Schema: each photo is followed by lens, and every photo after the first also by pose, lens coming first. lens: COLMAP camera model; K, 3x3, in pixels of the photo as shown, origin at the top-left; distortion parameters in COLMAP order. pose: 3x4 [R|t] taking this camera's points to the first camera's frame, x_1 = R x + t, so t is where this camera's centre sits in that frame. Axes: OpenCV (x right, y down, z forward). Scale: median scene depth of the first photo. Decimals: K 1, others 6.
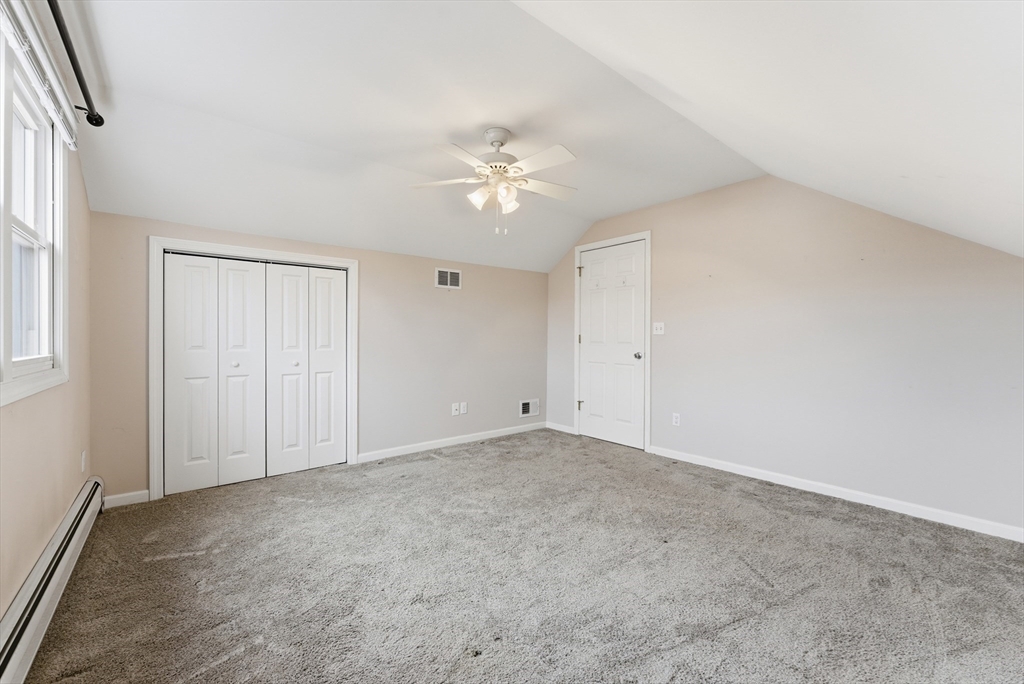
lens RADIAL K [[421.2, 0, 512.0], [0, 421.2, 342.0], [0, 0, 1]] dist [-0.000810, -0.000029]
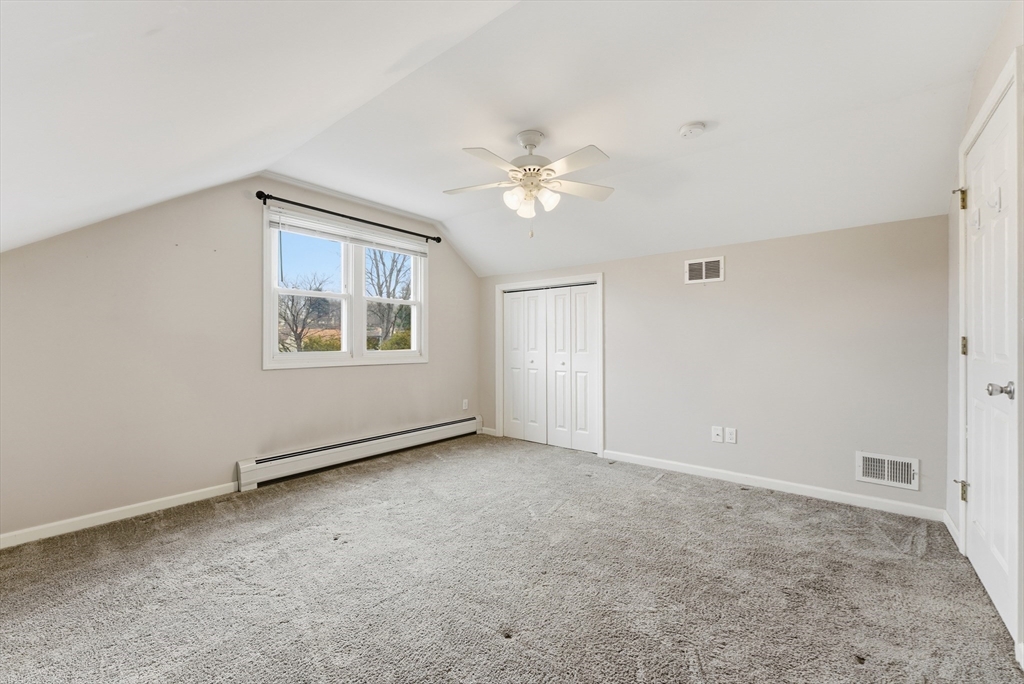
lens RADIAL K [[411.4, 0, 494.2], [0, 411.4, 347.1], [0, 0, 1]] dist [-0.001319, -0.000015]
pose [[0.182431, 0.009852, -0.983169, 0.650979], [-0.012244, 0.999895, 0.007748, -0.004452], [0.983142, 0.010625, 0.182533, 0.538610]]
